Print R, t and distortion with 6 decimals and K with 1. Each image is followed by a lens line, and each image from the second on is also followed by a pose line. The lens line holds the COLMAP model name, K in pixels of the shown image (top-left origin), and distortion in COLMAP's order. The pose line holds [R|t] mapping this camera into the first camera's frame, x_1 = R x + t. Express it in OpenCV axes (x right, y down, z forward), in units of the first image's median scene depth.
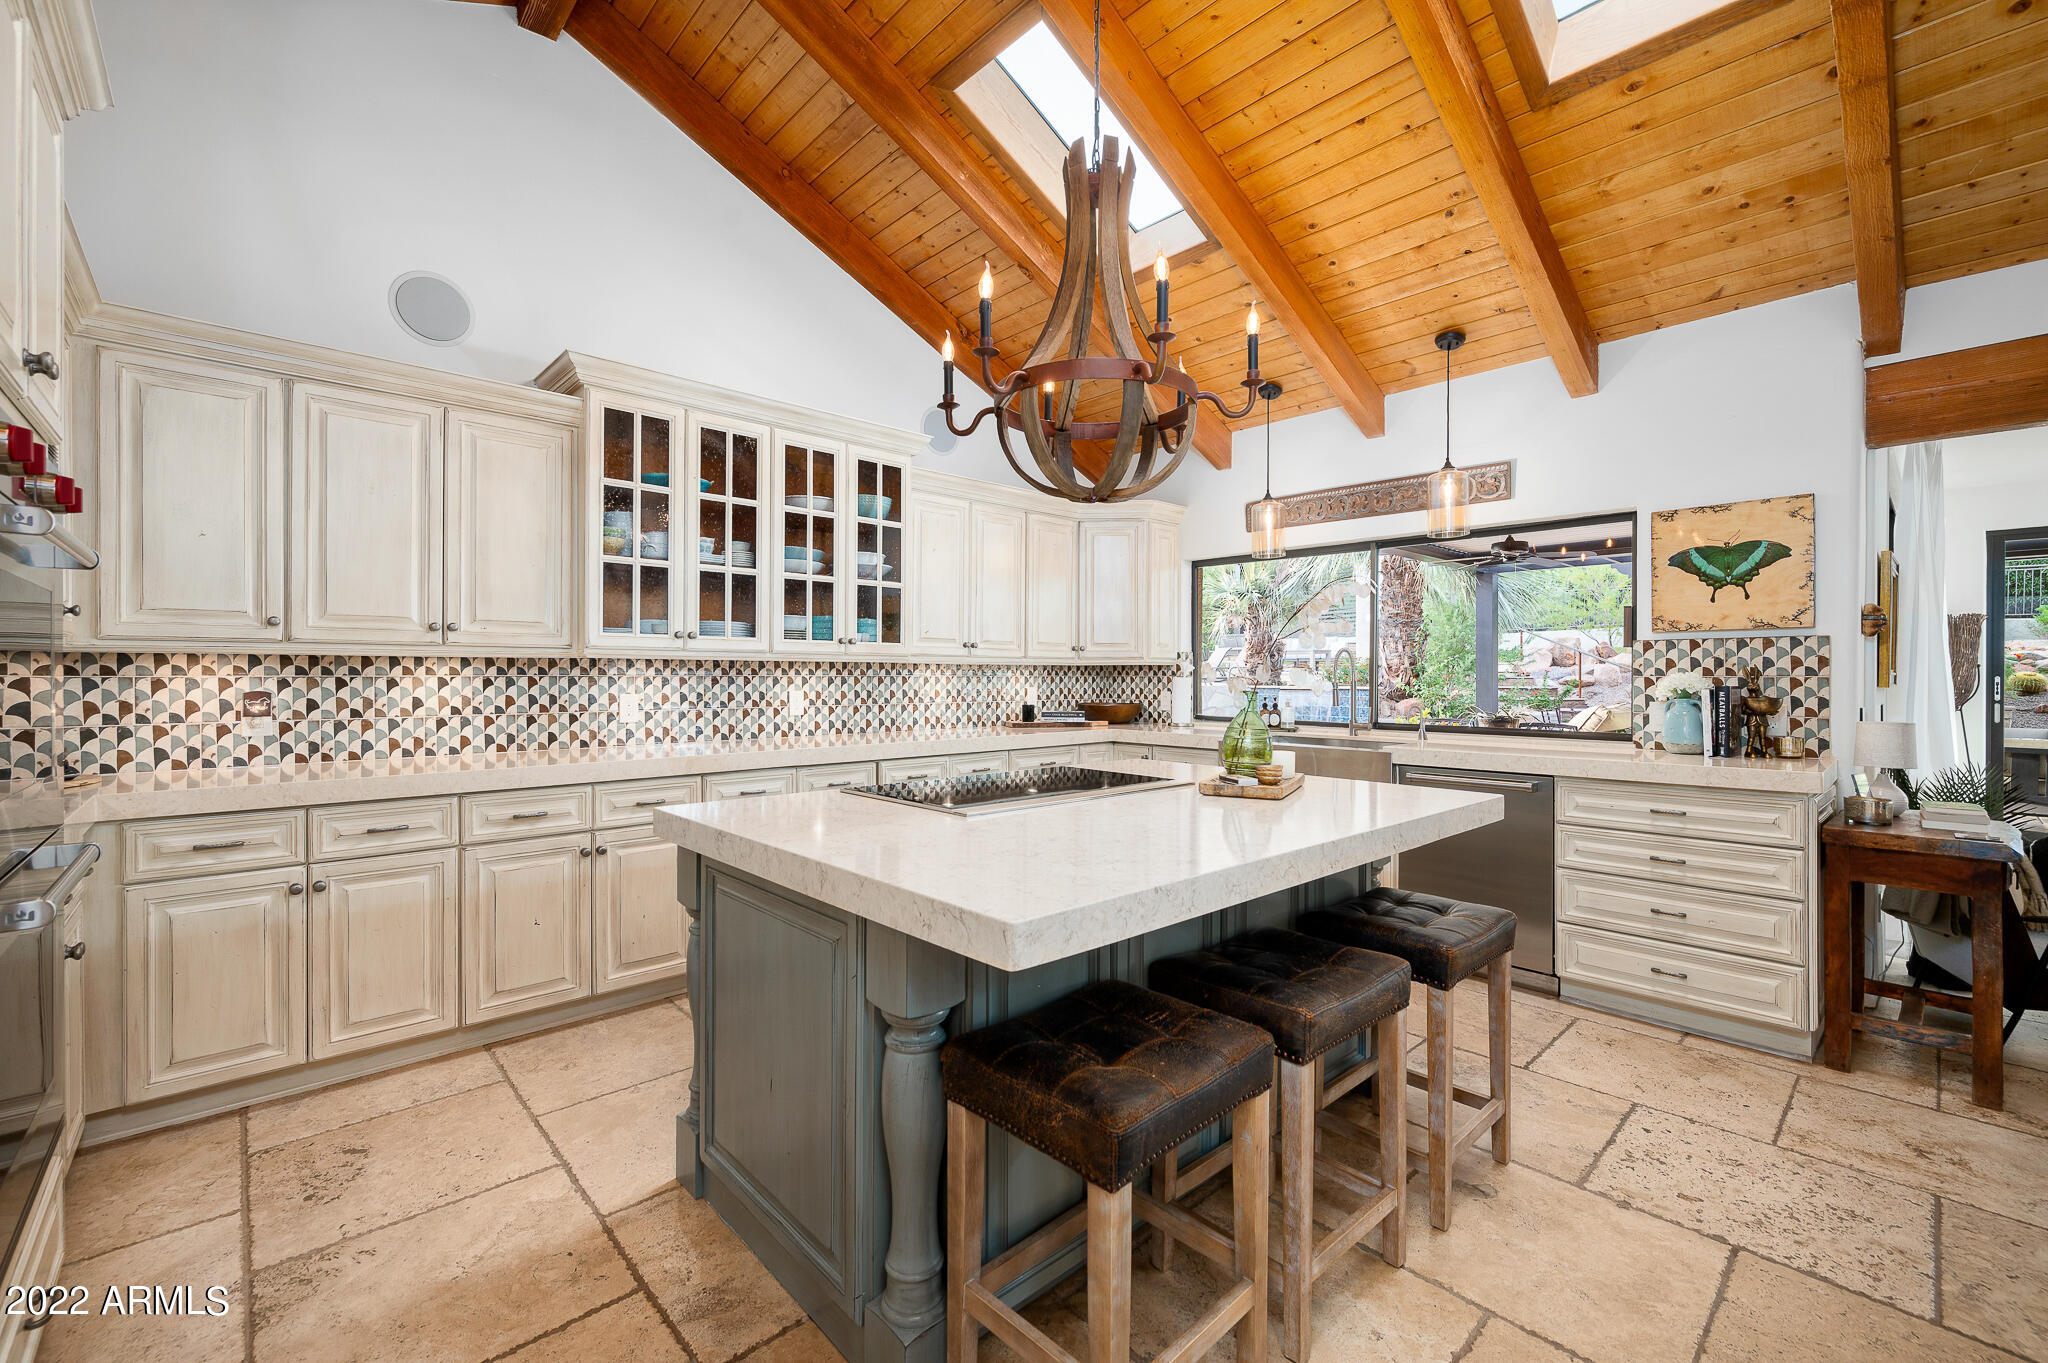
lens RADIAL K [[848.3, 0, 1029.1], [0, 848.3, 676.0], [0, 0, 1]] dist [0.001595, 0.000131]
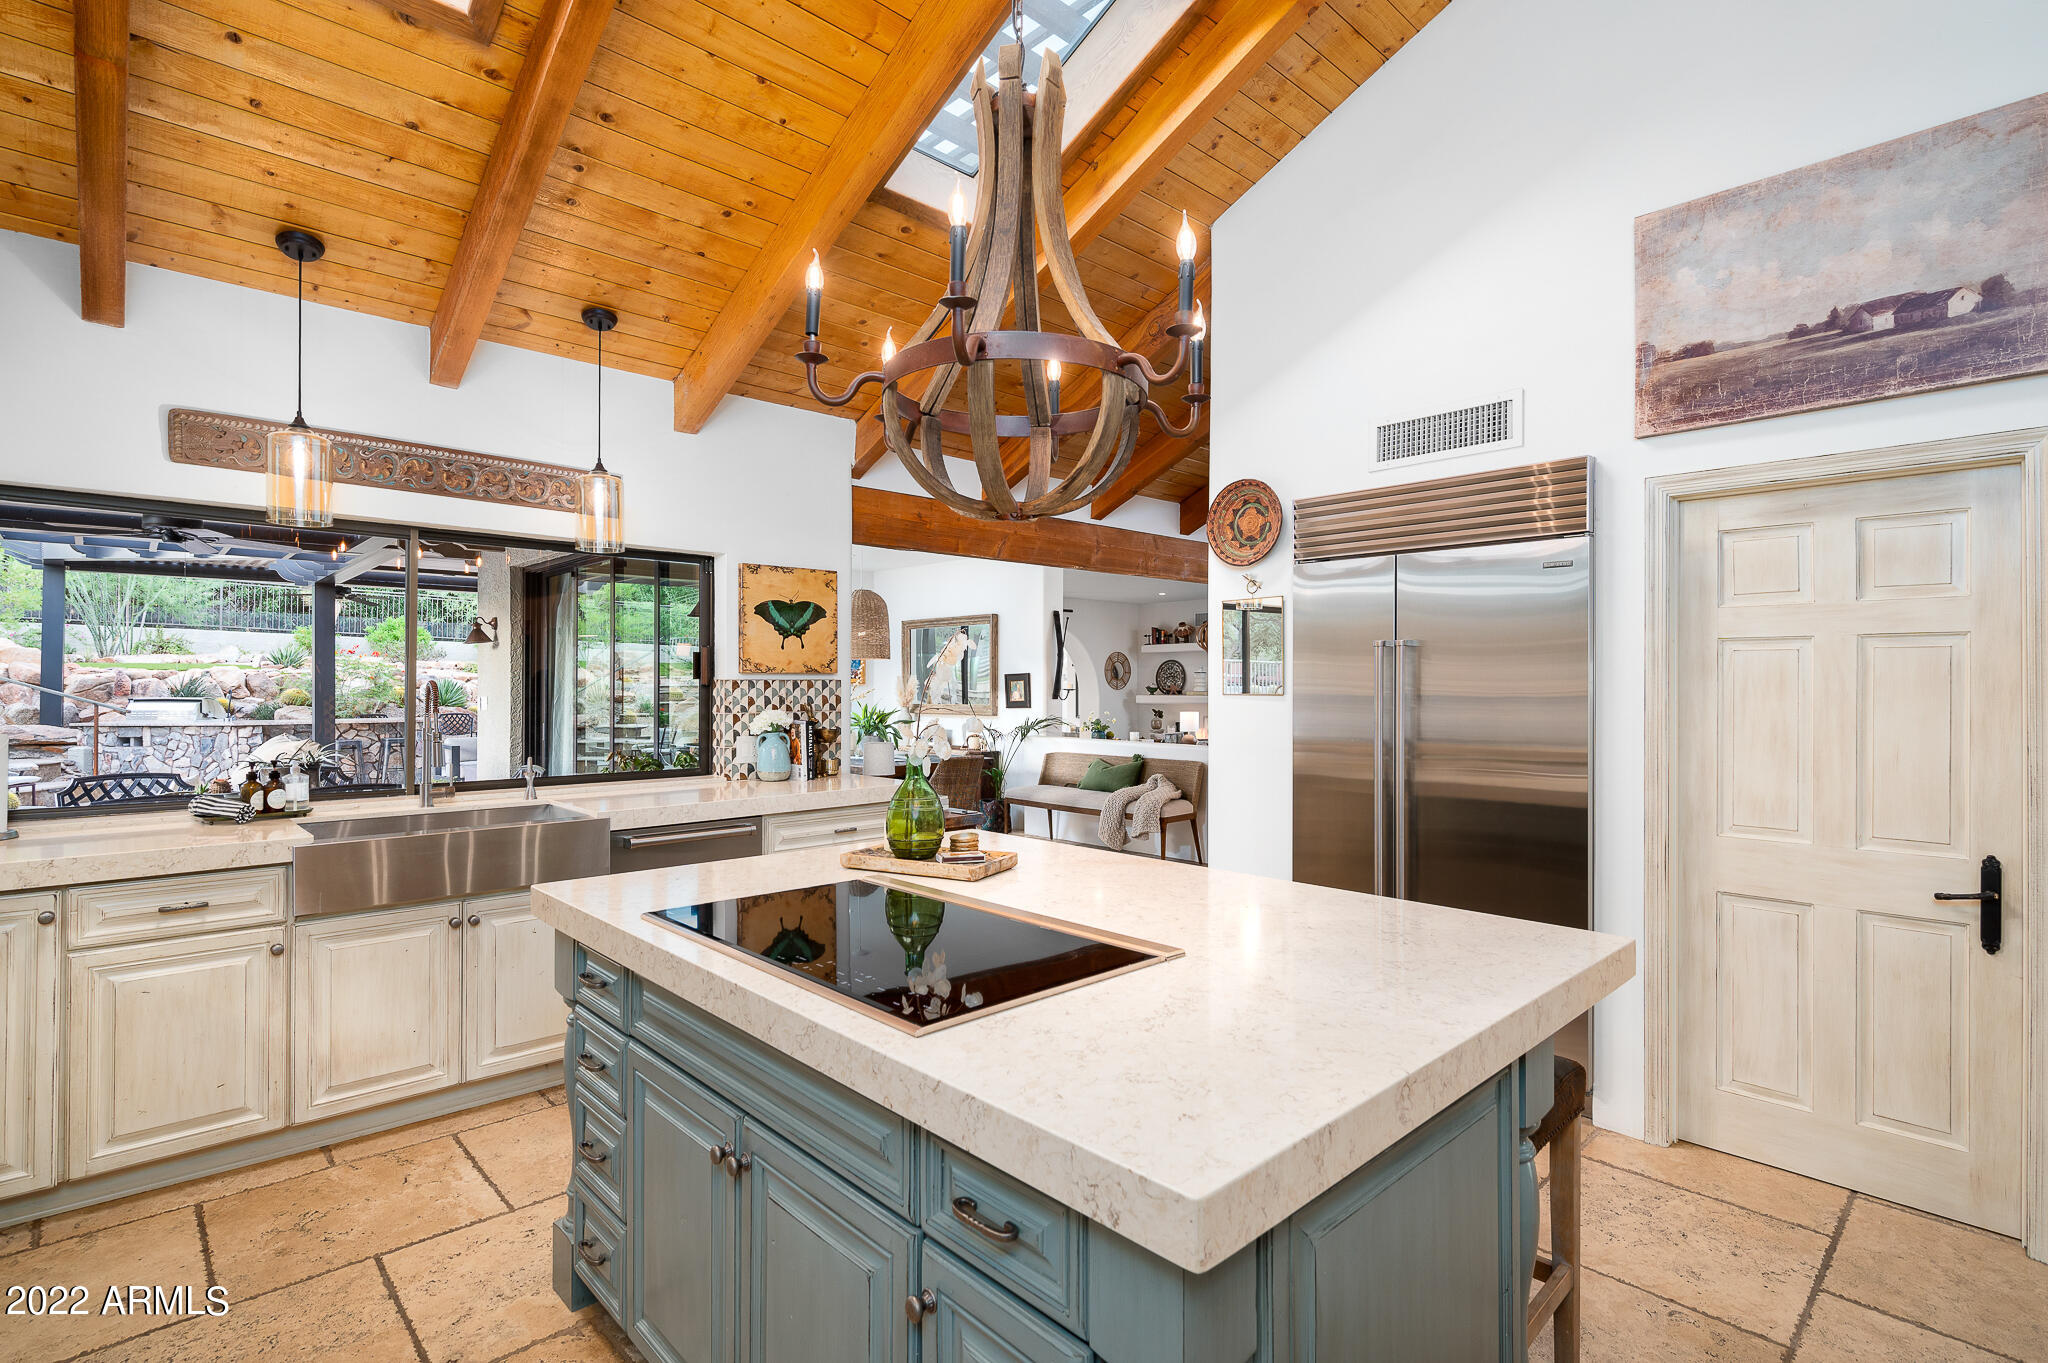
lens RADIAL K [[974.5, 0, 1028.4], [0, 974.5, 680.0], [0, 0, 1]] dist [-0.002540, 0.000256]
pose [[-0.000083, 0.012959, 0.999916, -0.540142], [0.010150, 0.999865, -0.012958, -0.023428], [-0.999948, 0.010148, -0.000214, 0.665824]]
